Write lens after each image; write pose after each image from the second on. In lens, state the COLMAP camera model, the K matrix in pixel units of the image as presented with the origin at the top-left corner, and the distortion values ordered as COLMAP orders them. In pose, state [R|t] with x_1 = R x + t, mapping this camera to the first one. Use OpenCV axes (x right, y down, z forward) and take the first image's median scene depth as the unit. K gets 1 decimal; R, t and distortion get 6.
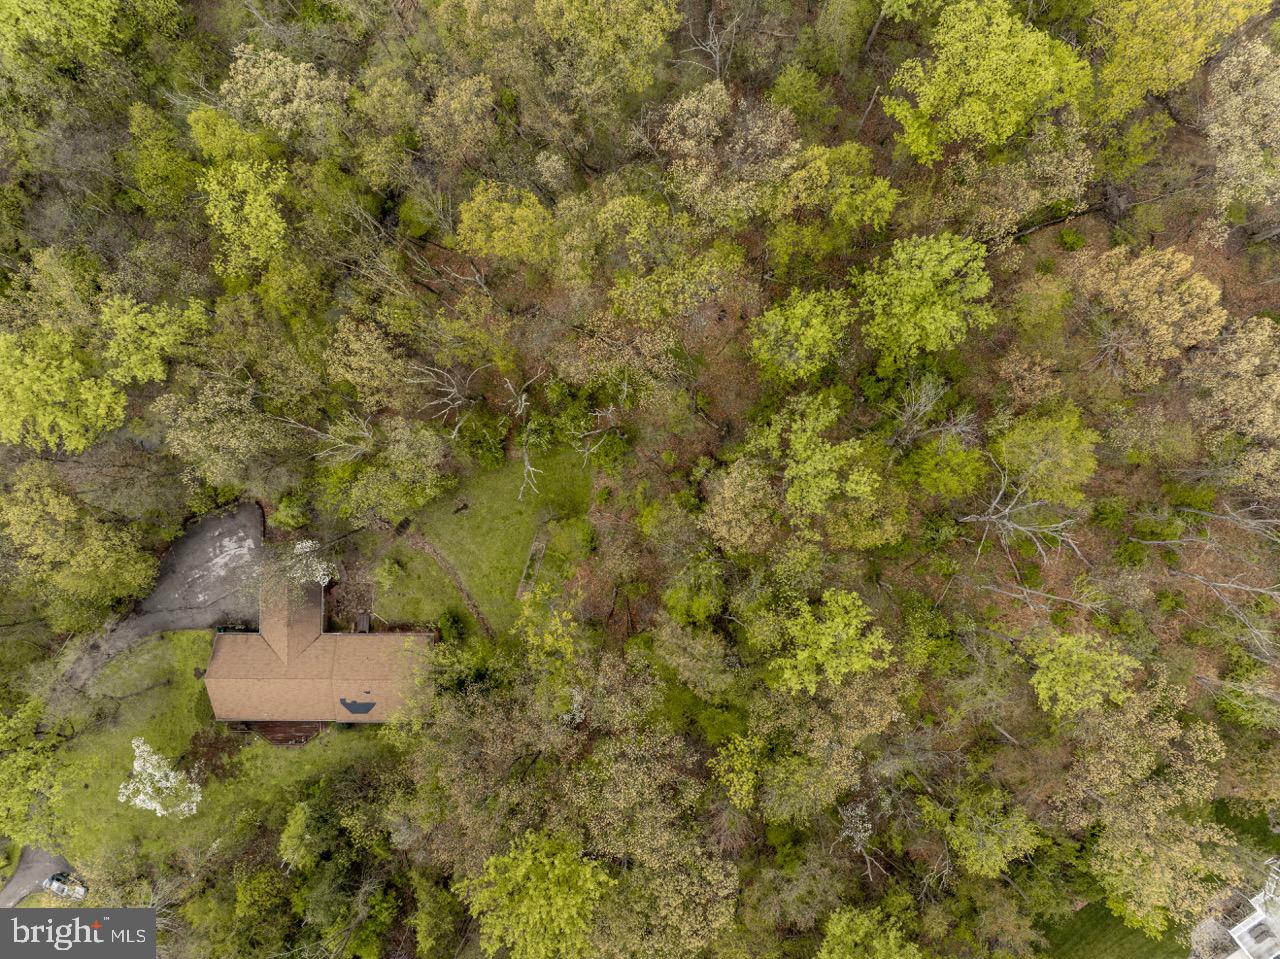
lens RADIAL K [[892.7, 0, 643.0], [0, 892.7, 475.4], [0, 0, 1]] dist [-0.002429, -0.009105]
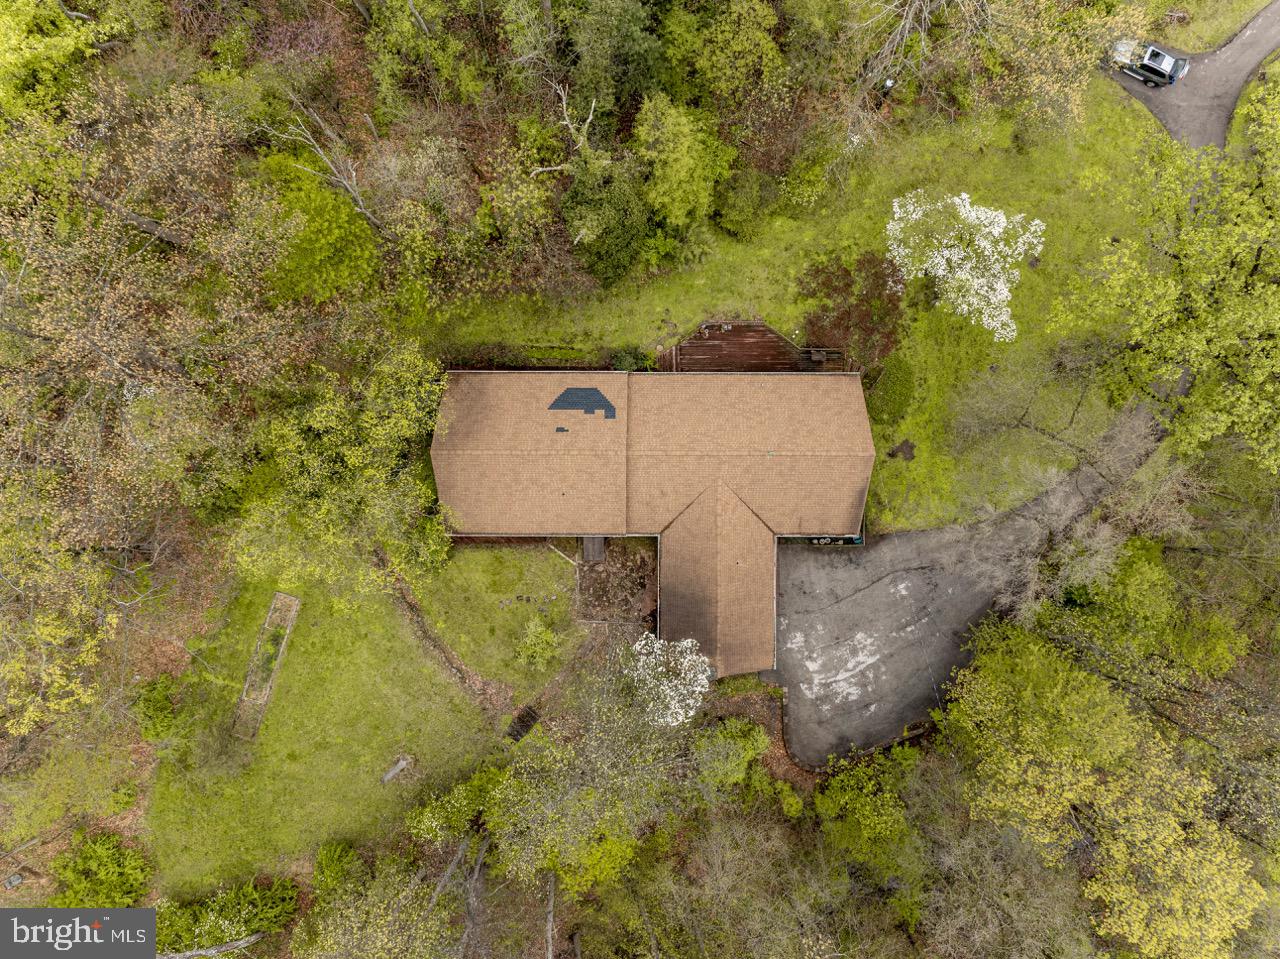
lens RADIAL K [[892.7, 0, 643.0], [0, 892.7, 475.4], [0, 0, 1]] dist [-0.002429, -0.009105]
pose [[-0.999847, -0.003342, 0.017152, -0.362026], [0.003627, -0.999855, 0.016616, 0.205651], [0.017094, 0.016676, 0.999715, 0.470260]]
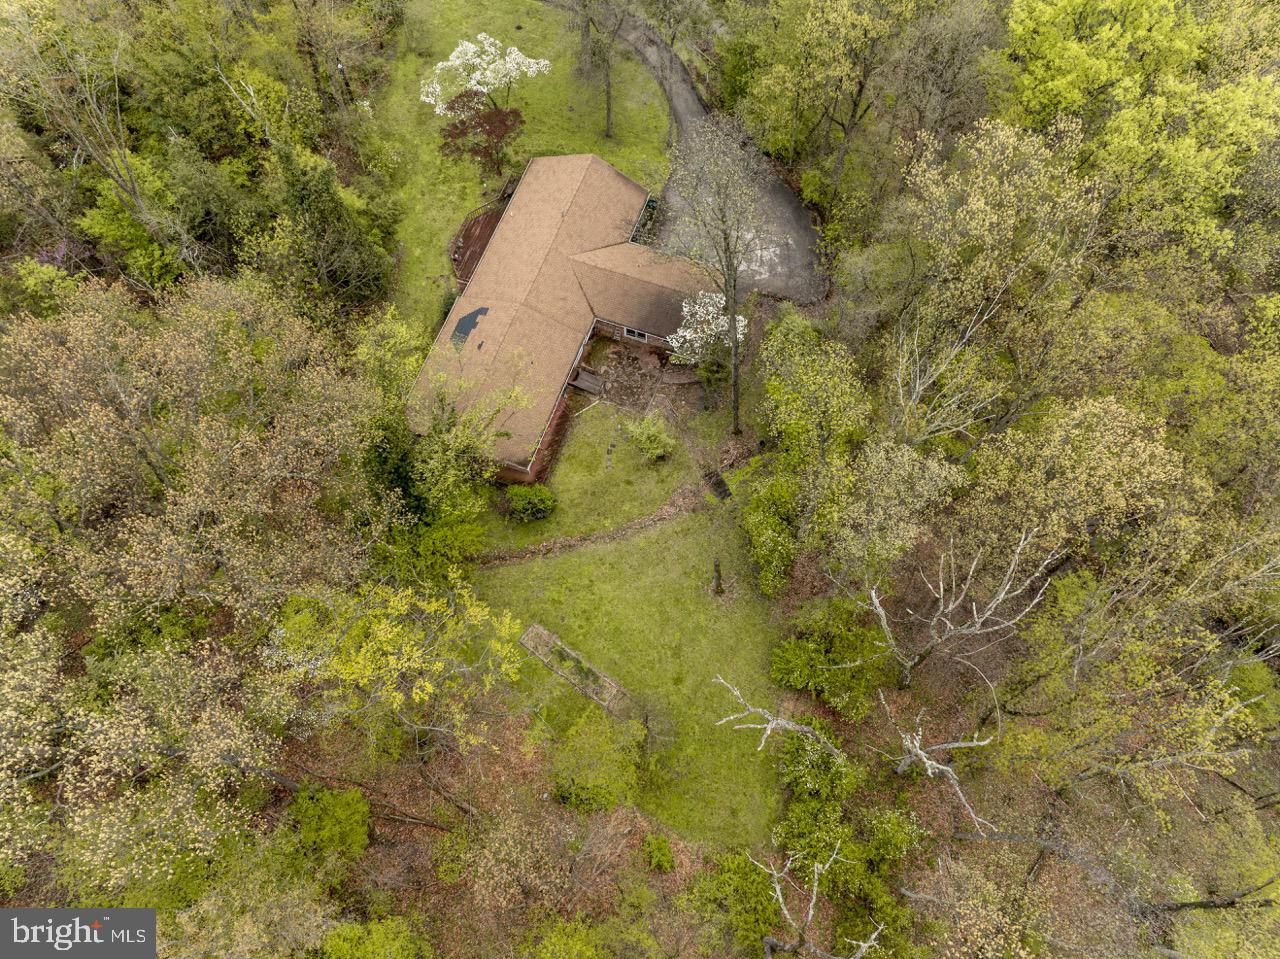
lens RADIAL K [[892.7, 0, 643.0], [0, 892.7, 475.4], [0, 0, 1]] dist [-0.002429, -0.009105]
pose [[-0.330690, 0.873182, -0.358046, -0.046786], [-0.943661, -0.301048, 0.137384, 0.025302], [0.012172, 0.383305, 0.923542, 0.461300]]
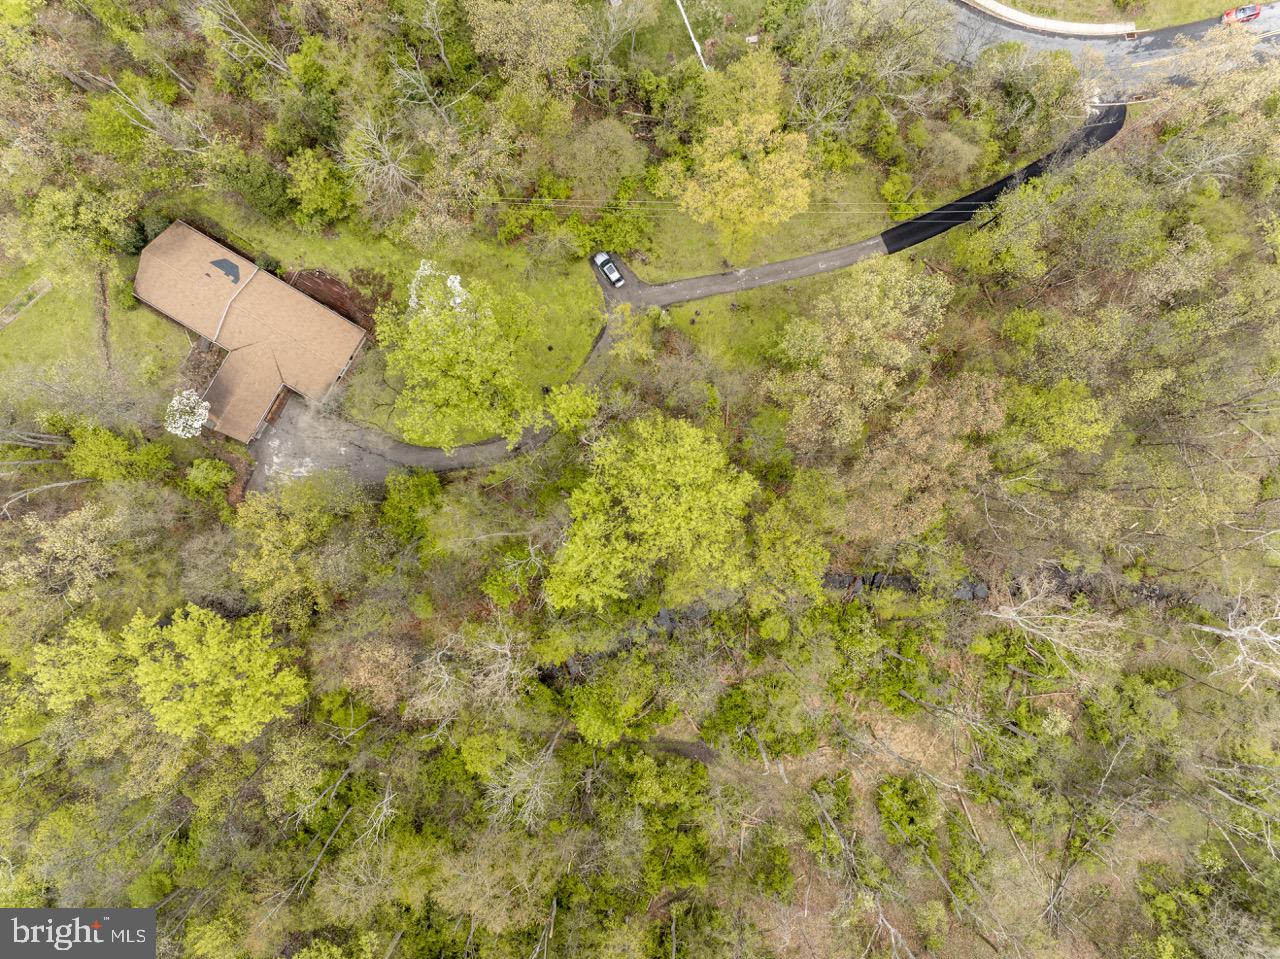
lens RADIAL K [[892.7, 0, 643.0], [0, 892.7, 475.4], [0, 0, 1]] dist [-0.002429, -0.009105]
pose [[-0.860166, -0.509448, 0.024020, -0.859455], [0.509924, -0.859945, 0.021731, 0.274013], [0.009585, 0.030941, 0.999475, 0.008689]]
